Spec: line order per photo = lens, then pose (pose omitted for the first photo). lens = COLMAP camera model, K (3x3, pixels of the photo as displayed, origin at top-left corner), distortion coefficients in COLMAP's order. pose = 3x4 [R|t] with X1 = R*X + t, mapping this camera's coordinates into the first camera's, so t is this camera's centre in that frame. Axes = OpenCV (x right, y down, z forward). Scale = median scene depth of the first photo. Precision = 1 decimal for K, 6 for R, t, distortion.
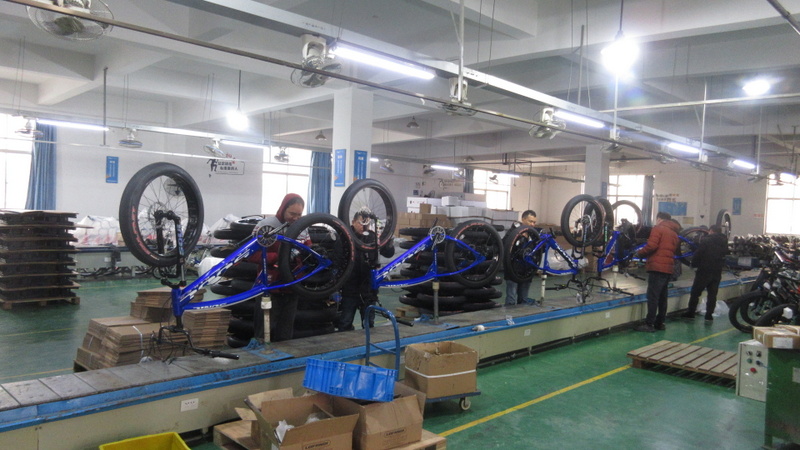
lens RADIAL K [[586.8, 0, 396.9], [0, 586.8, 227.2], [0, 0, 1]] dist [-0.004380, -0.000877]
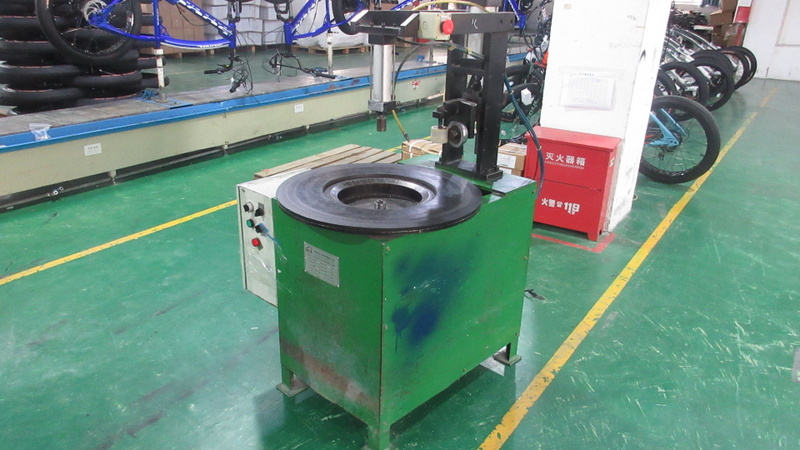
lens RADIAL K [[586.8, 0, 402.3], [0, 586.8, 227.0], [0, 0, 1]] dist [-0.004380, -0.000877]
pose [[0.980209, -0.082334, 0.180031, 0.429748], [0.013042, 0.934291, 0.356273, 0.046092], [-0.197535, -0.346874, 0.916874, 0.373471]]
